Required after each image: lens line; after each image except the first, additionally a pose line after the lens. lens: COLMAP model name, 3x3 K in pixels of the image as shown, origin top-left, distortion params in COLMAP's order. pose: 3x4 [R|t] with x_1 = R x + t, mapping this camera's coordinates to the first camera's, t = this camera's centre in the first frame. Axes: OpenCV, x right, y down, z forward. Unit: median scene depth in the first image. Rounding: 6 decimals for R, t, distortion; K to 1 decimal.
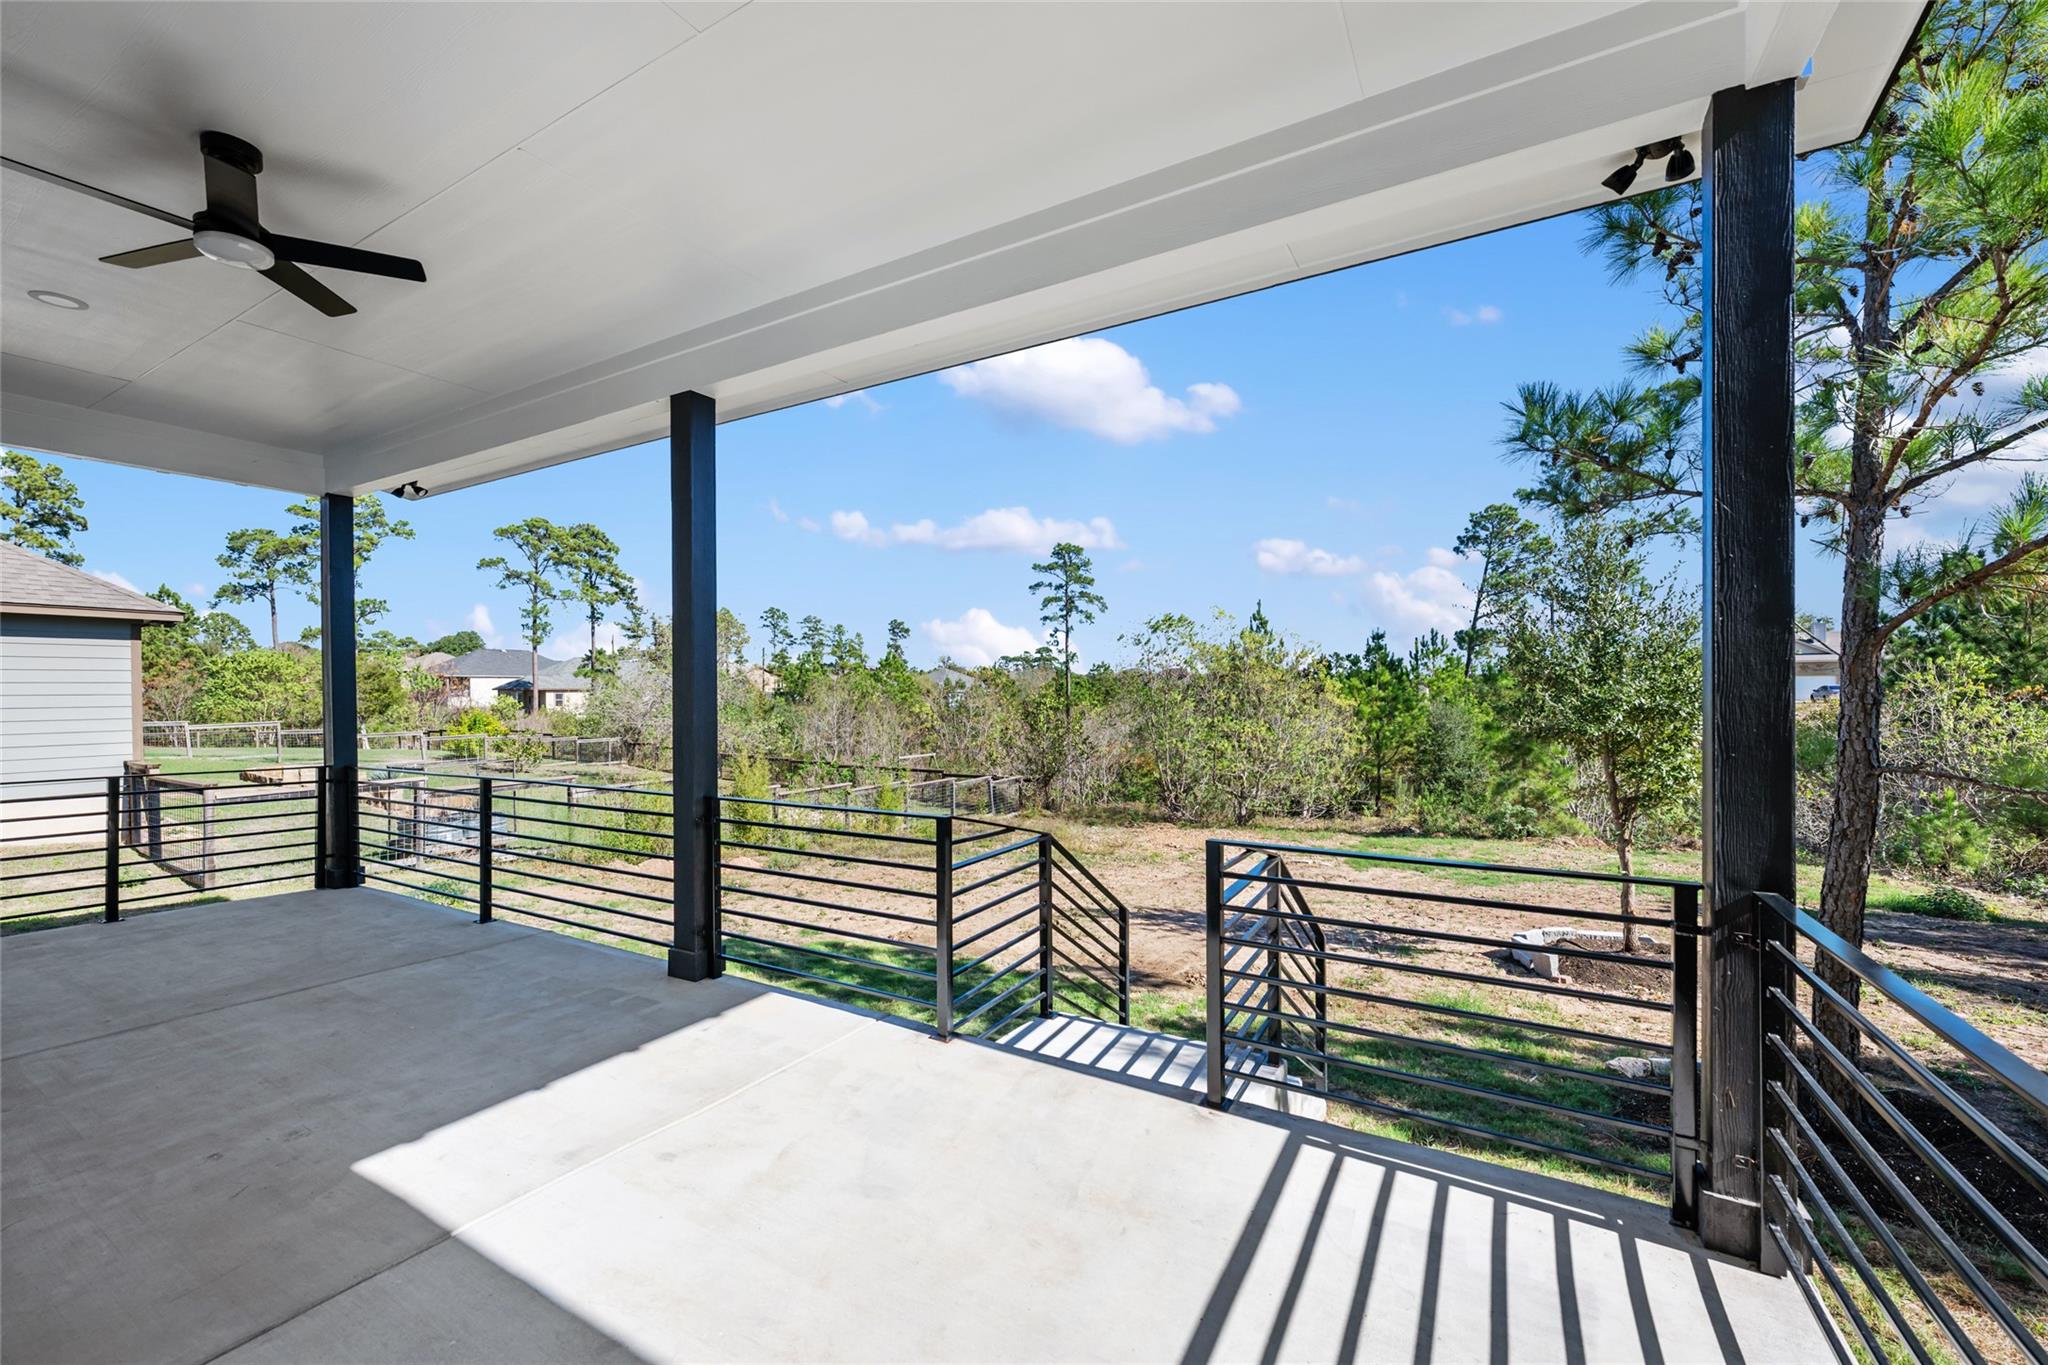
lens RADIAL K [[823.0, 0, 1018.5], [0, 823.0, 688.6], [0, 0, 1]] dist [-0.000439, -0.000019]
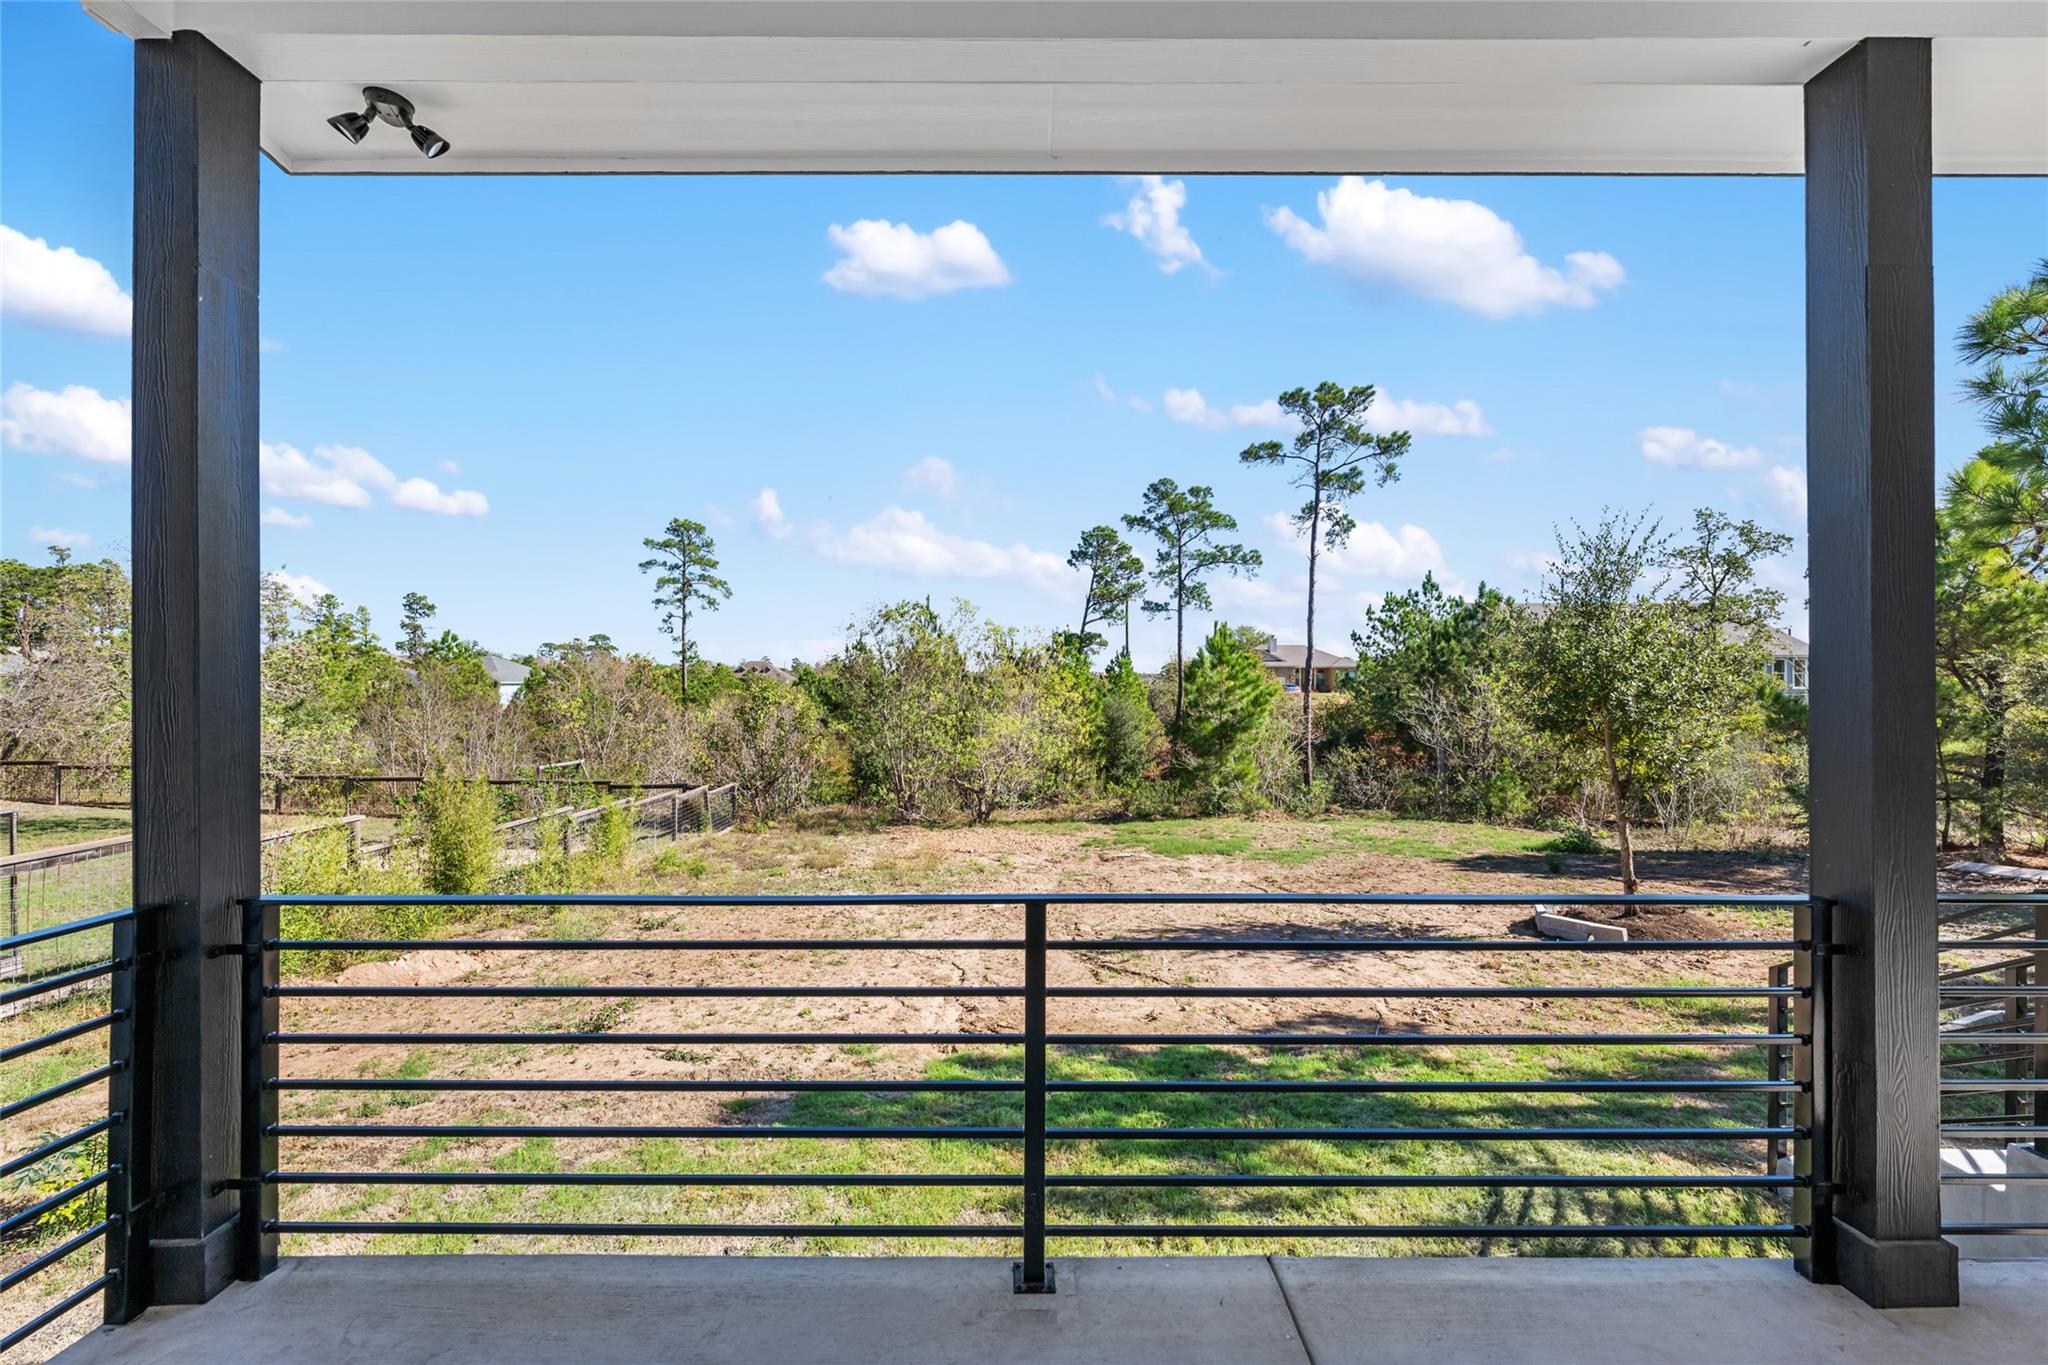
lens RADIAL K [[805.0, 0, 1029.5], [0, 805.0, 677.0], [0, 0, 1]] dist [0.000276, -0.000119]
pose [[0.862651, 0.010904, 0.505682, -0.080914], [-0.007576, 0.999934, -0.008637, 0.000567], [-0.505743, 0.003620, 0.862676, 0.065172]]
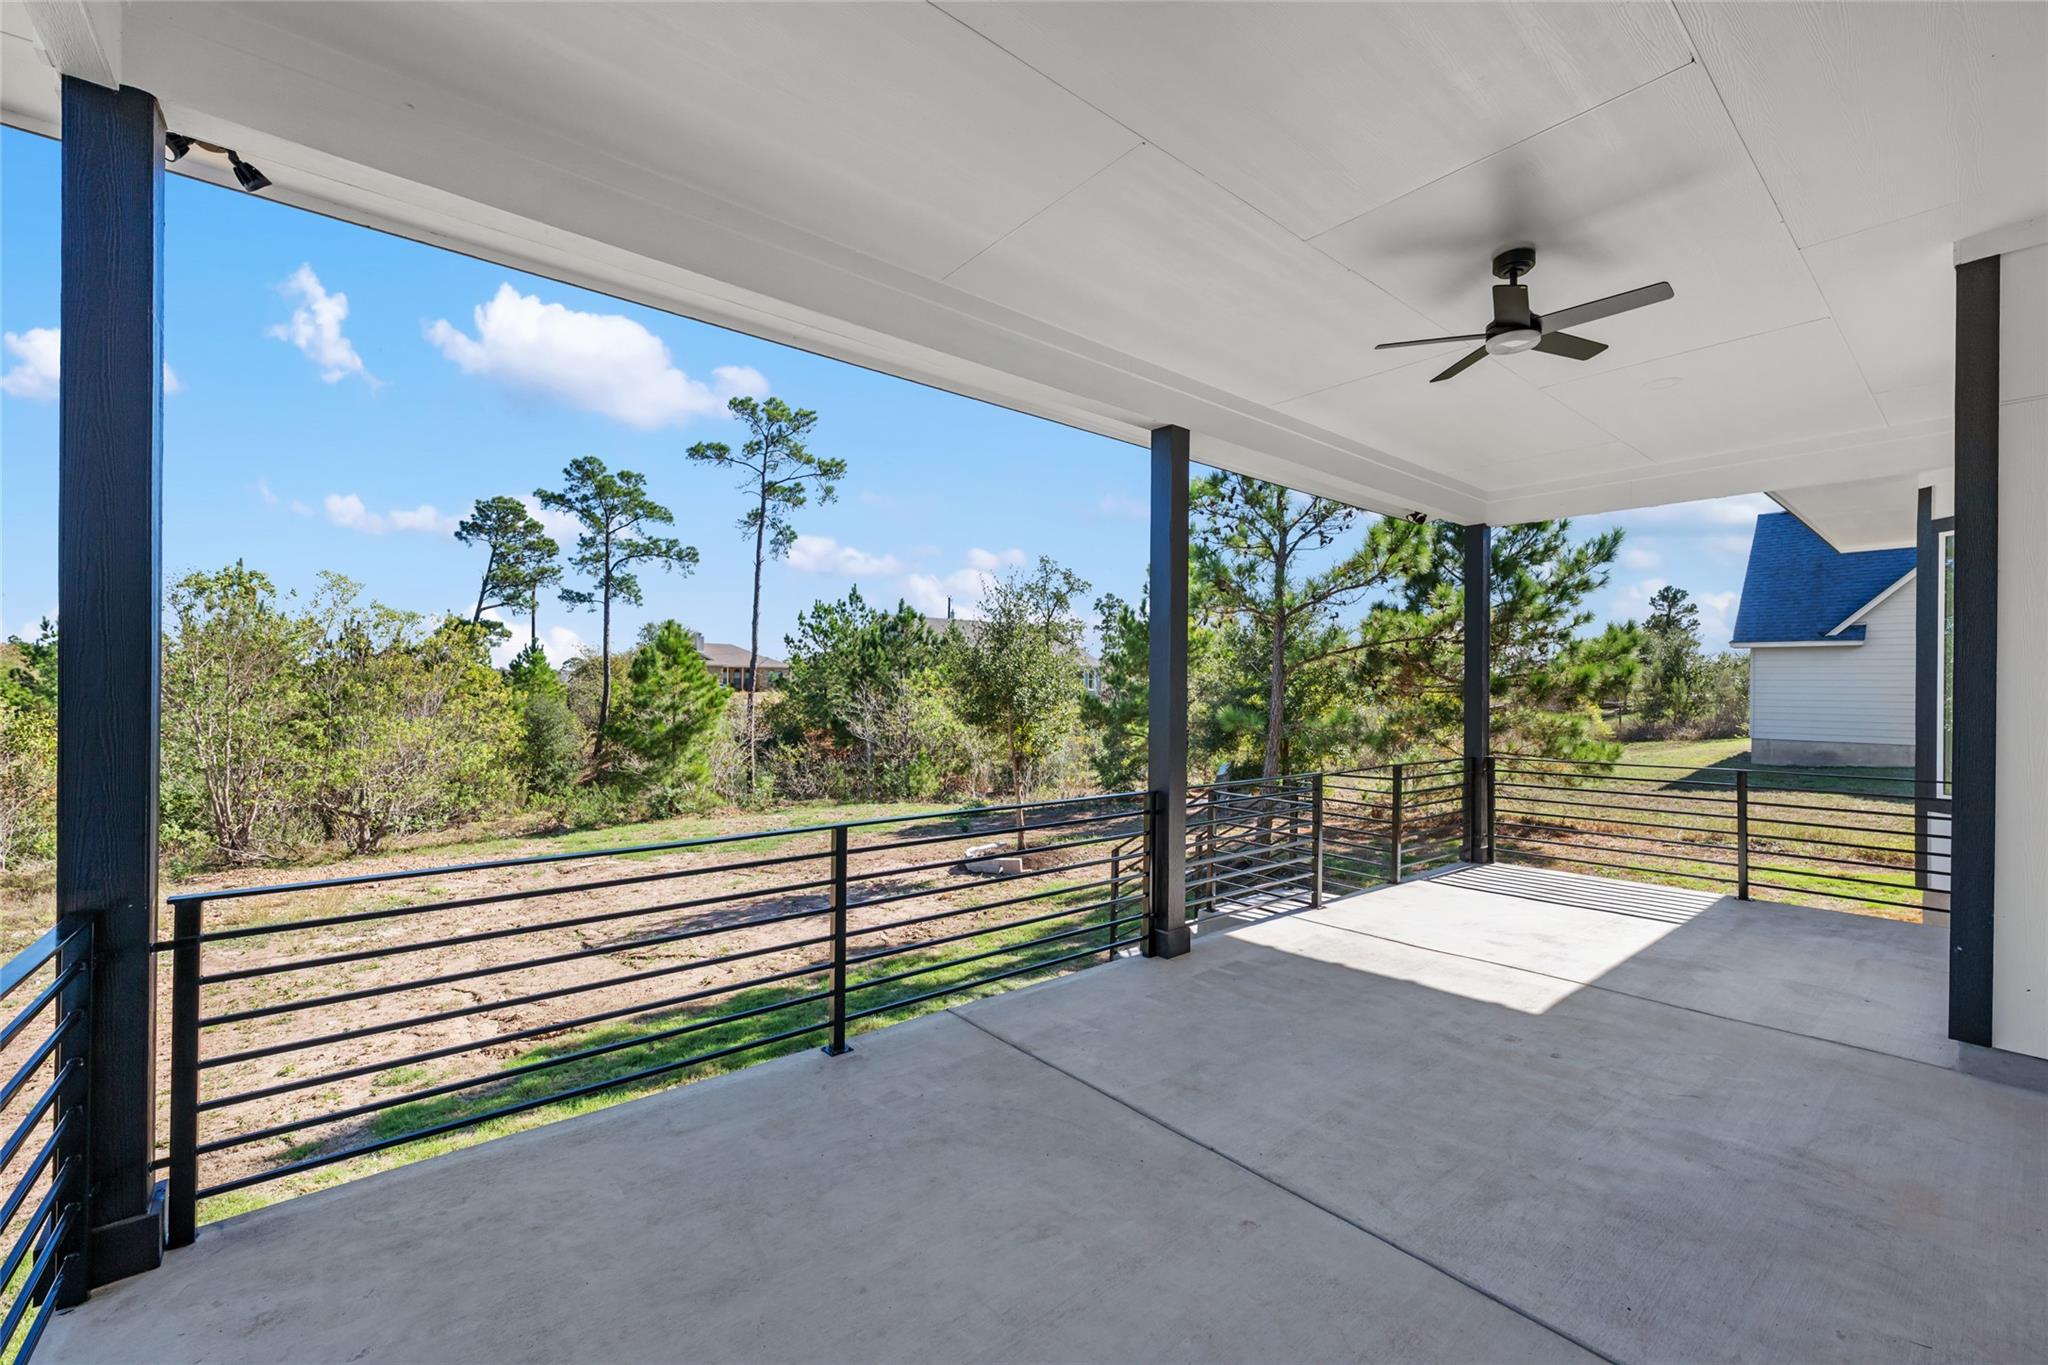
lens RADIAL K [[812.7, 0, 1019.3], [0, 812.7, 686.5], [0, 0, 1]] dist [-0.001198, -0.000032]
pose [[0.353852, 0.008880, 0.935259, -0.115346], [-0.015397, 0.999875, -0.003668, -0.000361], [-0.935175, -0.013102, 0.353945, 0.061878]]
